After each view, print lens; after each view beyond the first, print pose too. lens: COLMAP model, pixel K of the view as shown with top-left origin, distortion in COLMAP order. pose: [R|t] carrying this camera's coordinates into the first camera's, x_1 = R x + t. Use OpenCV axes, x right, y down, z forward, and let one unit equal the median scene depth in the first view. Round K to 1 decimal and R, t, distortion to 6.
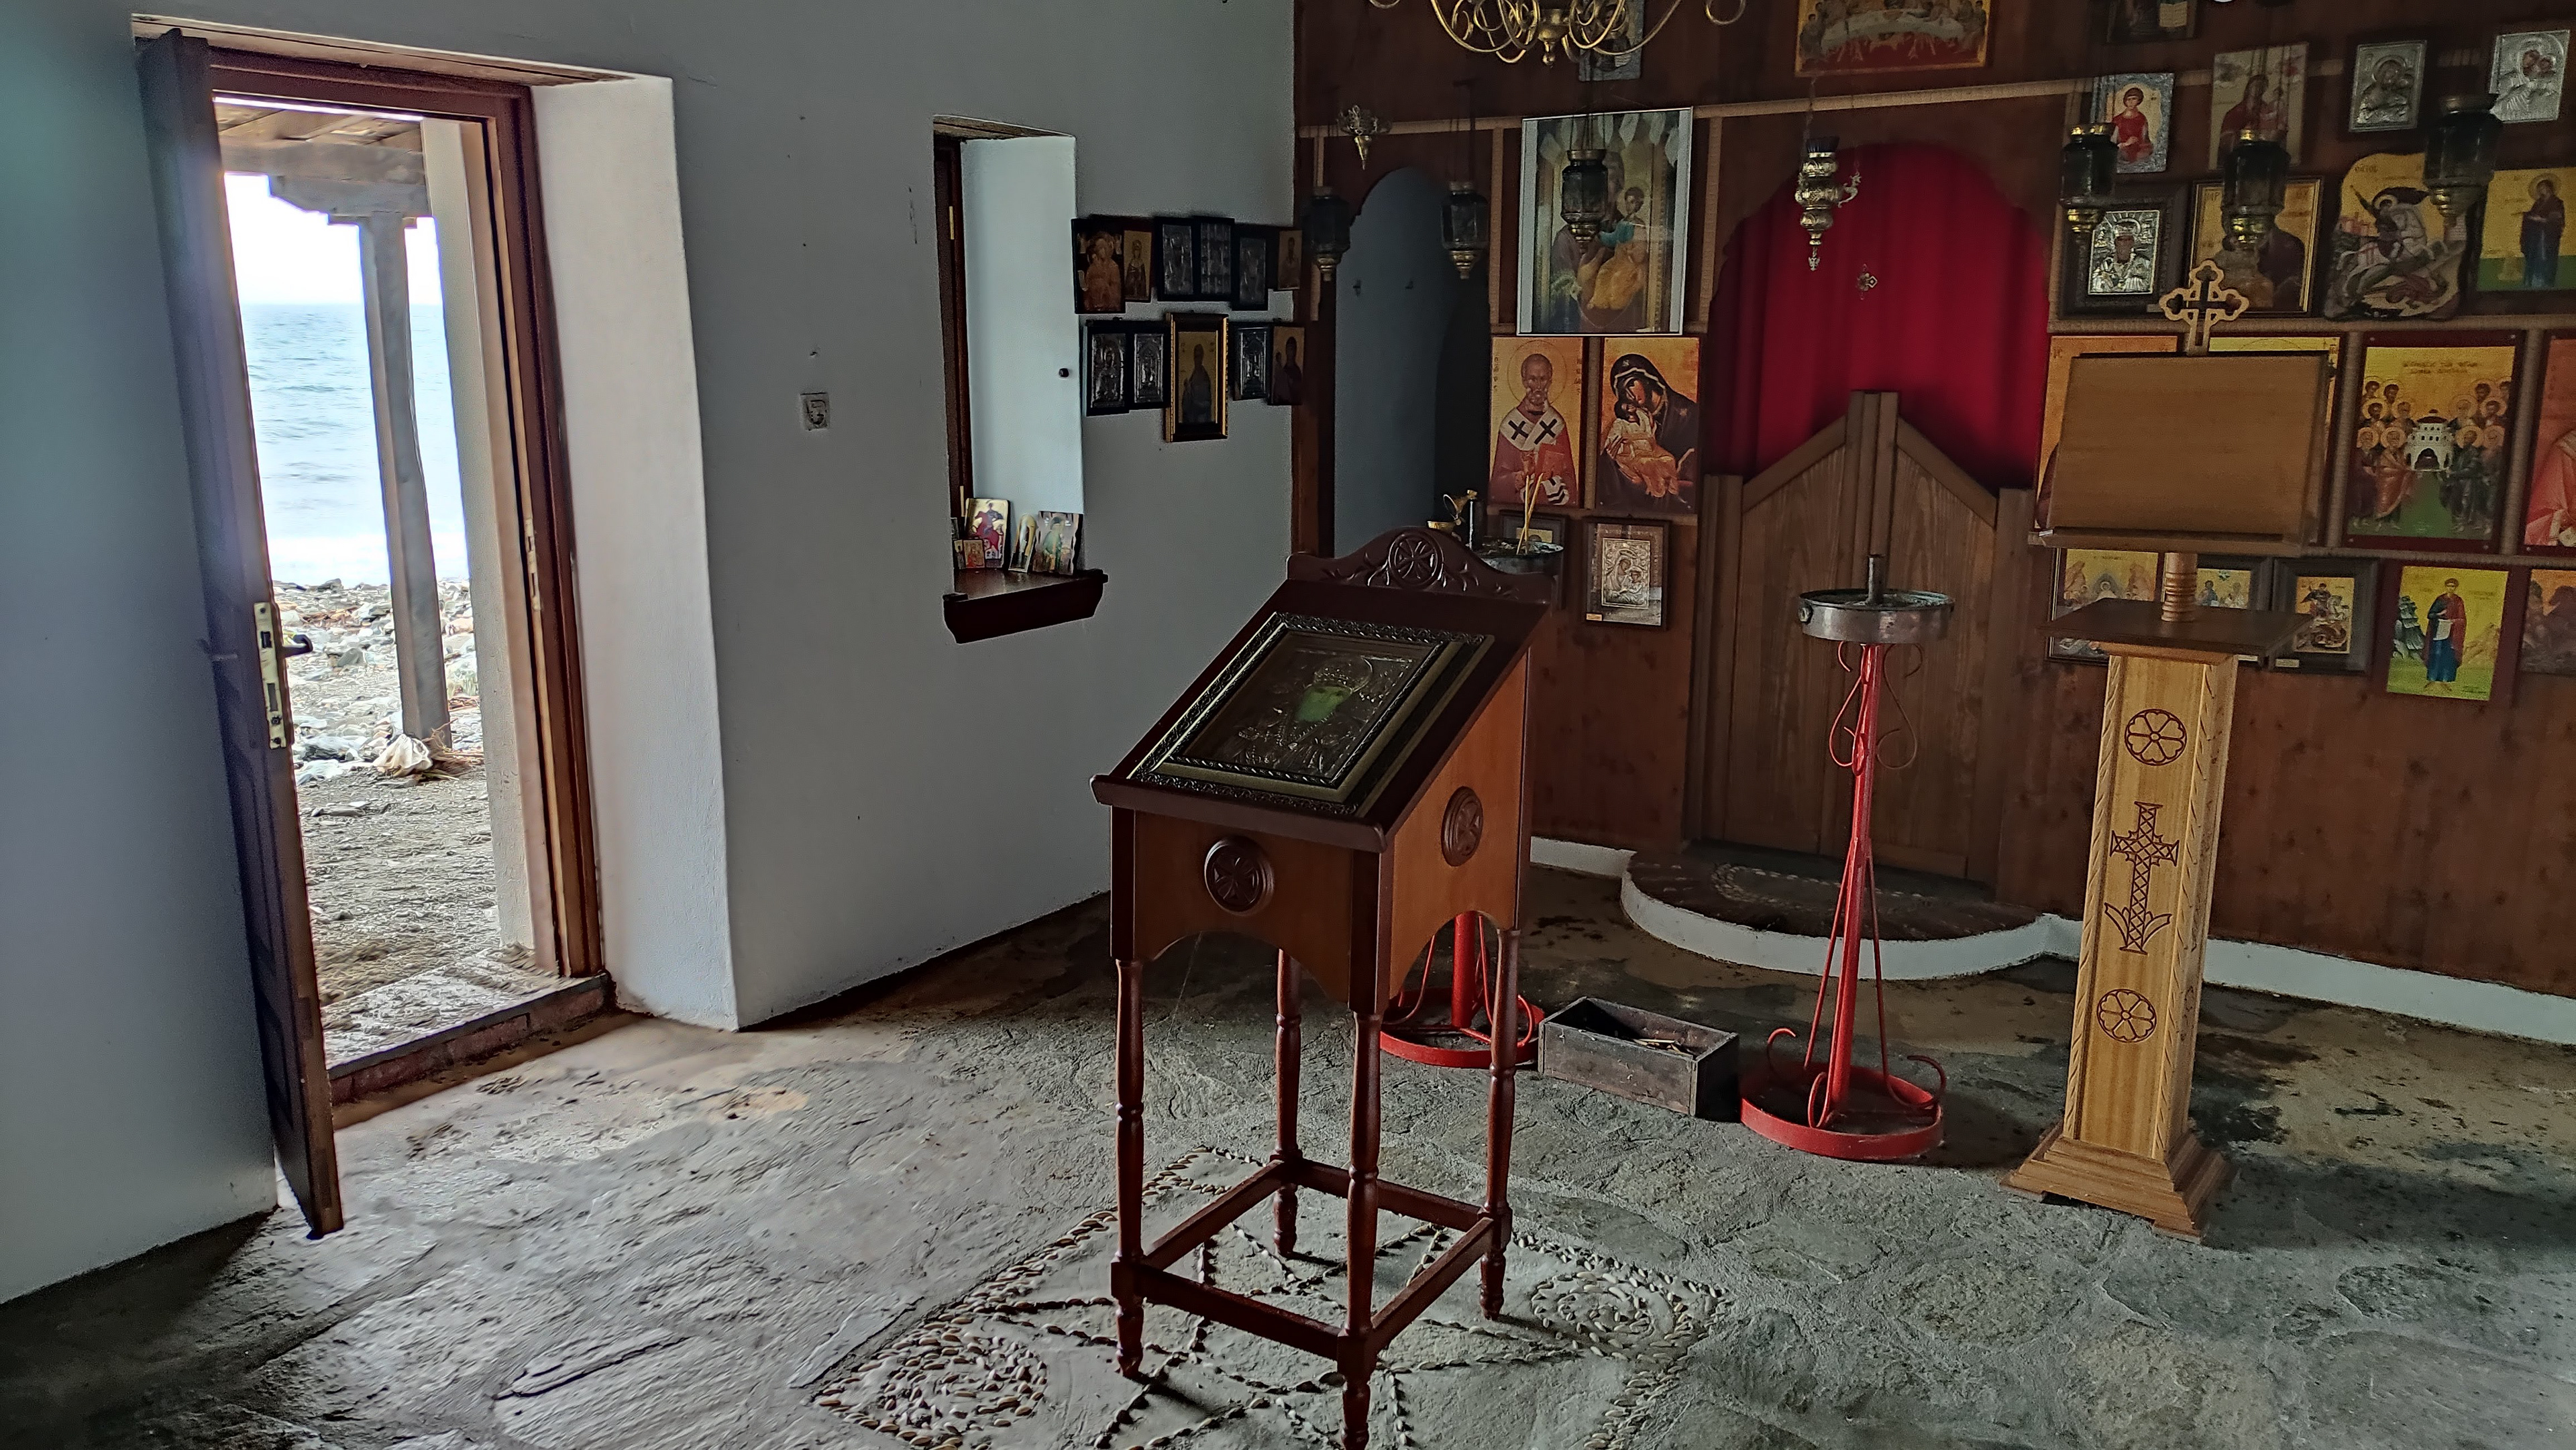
lens RADIAL K [[1874.9, 0, 1288.3], [0, 1874.9, 728.3], [0, 0, 1]] dist [0.025373, -0.019313]
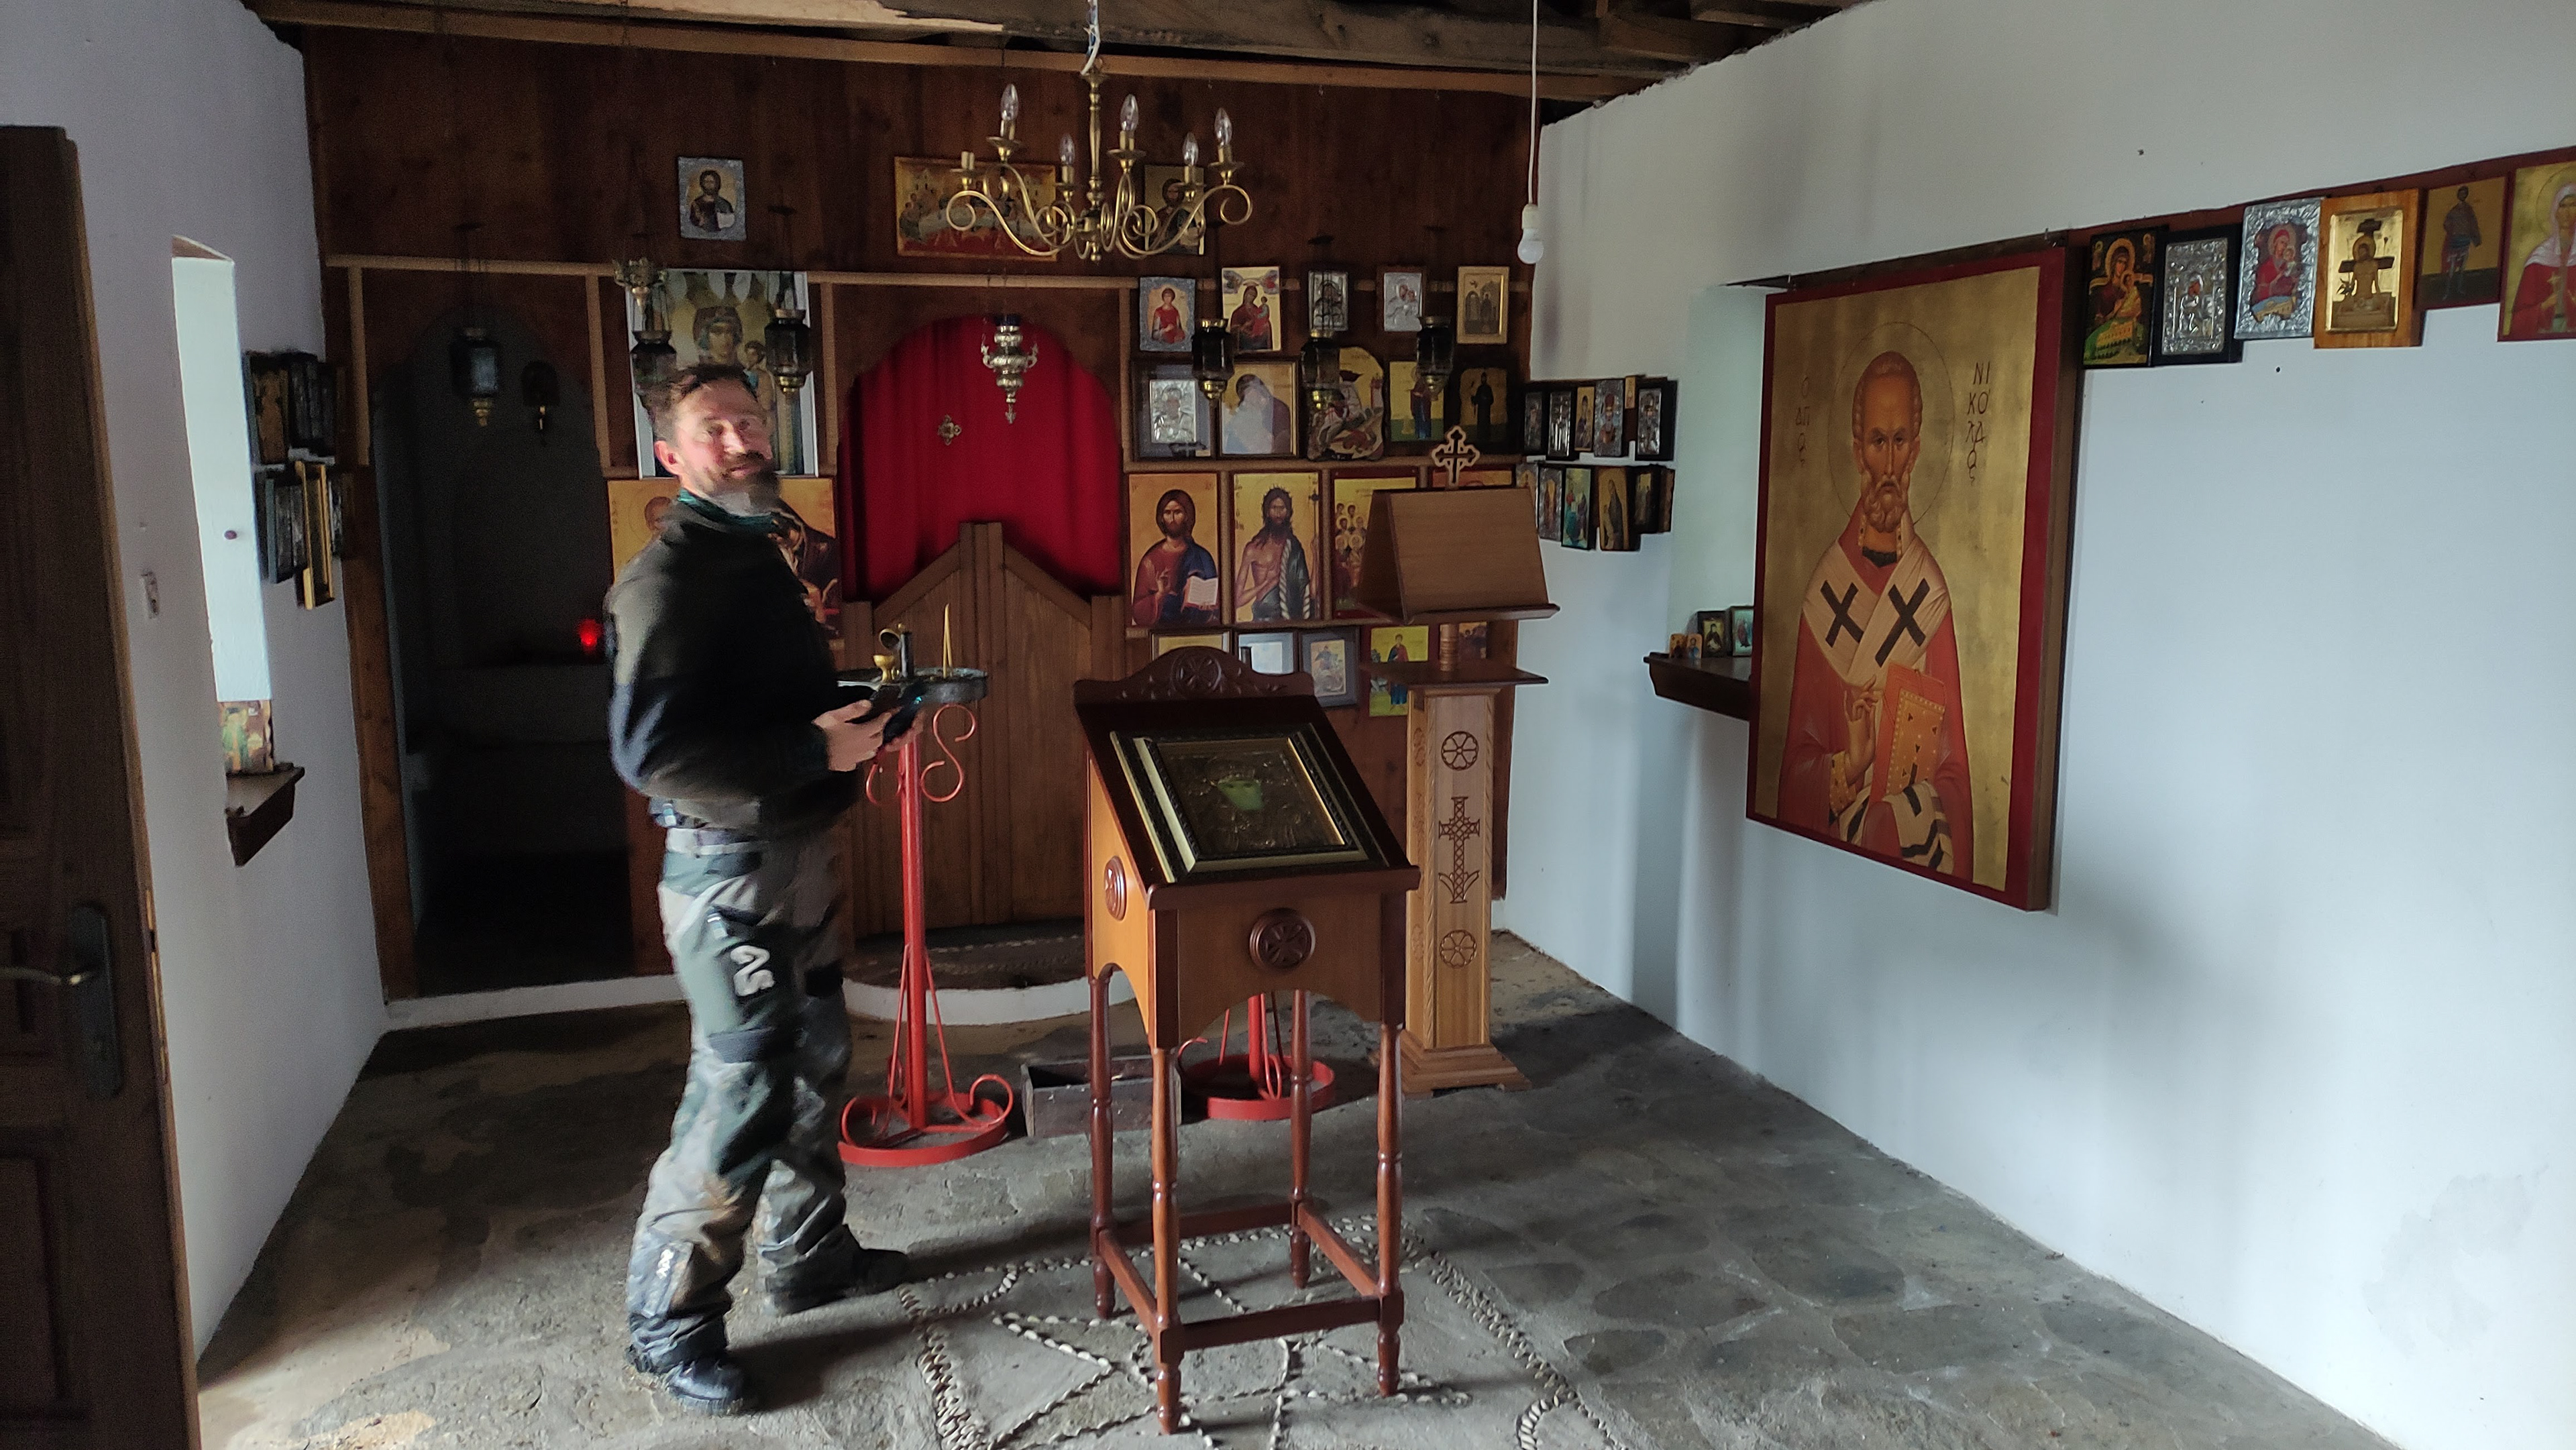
lens RADIAL K [[1874.9, 0, 1291.3], [0, 1874.9, 724.8], [0, 0, 1]] dist [0.025373, -0.019313]
pose [[0.634355, -0.119828, 0.763698, -0.537701], [0.168941, 0.985522, 0.014304, -0.042961], [-0.754356, 0.119946, 0.645415, 0.124652]]
